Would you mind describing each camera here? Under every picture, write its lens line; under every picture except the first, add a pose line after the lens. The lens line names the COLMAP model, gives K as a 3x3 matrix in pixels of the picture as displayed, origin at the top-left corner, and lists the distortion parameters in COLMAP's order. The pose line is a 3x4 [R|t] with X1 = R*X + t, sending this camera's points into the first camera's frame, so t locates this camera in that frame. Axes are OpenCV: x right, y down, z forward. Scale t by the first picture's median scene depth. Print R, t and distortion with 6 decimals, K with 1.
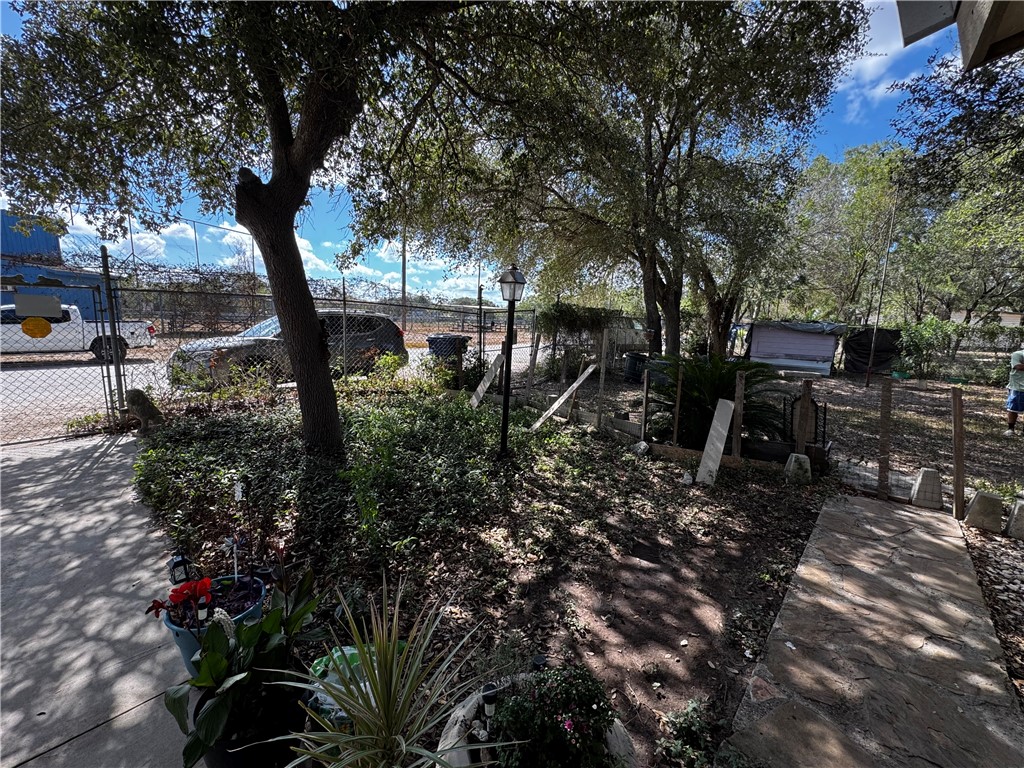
lens RADIAL K [[440.0, 0, 508.0], [0, 440.0, 382.5], [0, 0, 1]] dist [-0.000907, -0.000265]
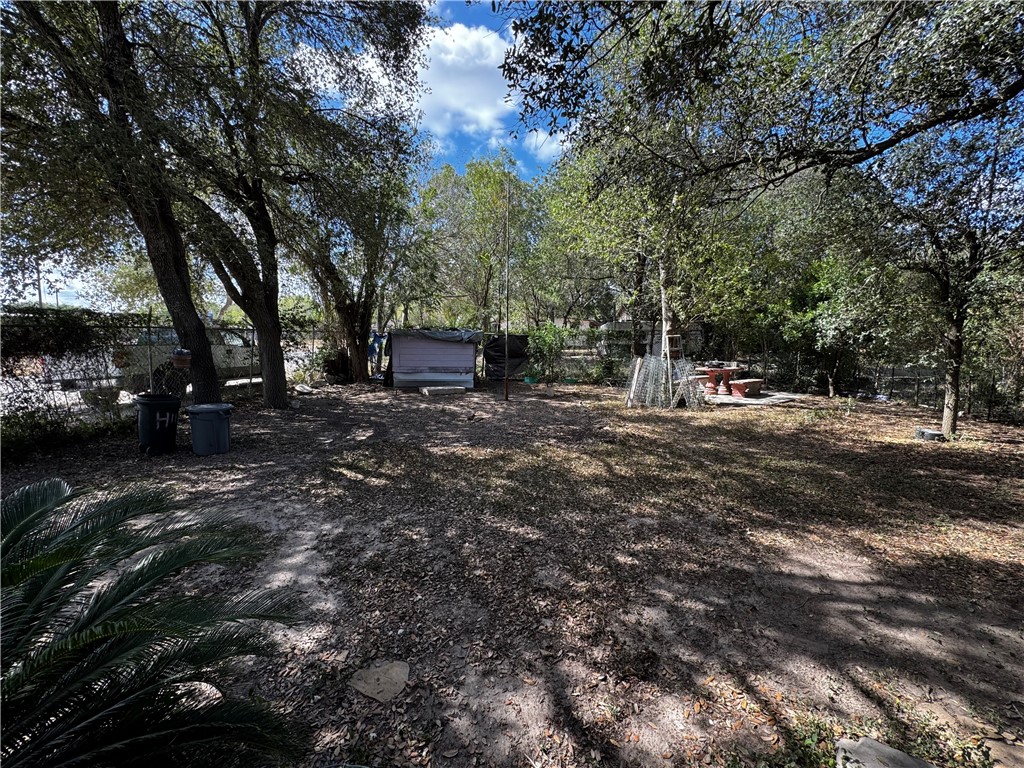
lens RADIAL K [[411.5, 0, 511.7], [0, 411.5, 385.0], [0, 0, 1]] dist [-0.002846, 0.001004]
pose [[0.761299, -0.106016, 0.639676, 0.246950], [0.112312, 0.993191, 0.030939, -0.038480], [-0.638600, 0.048290, 0.768022, 0.294708]]
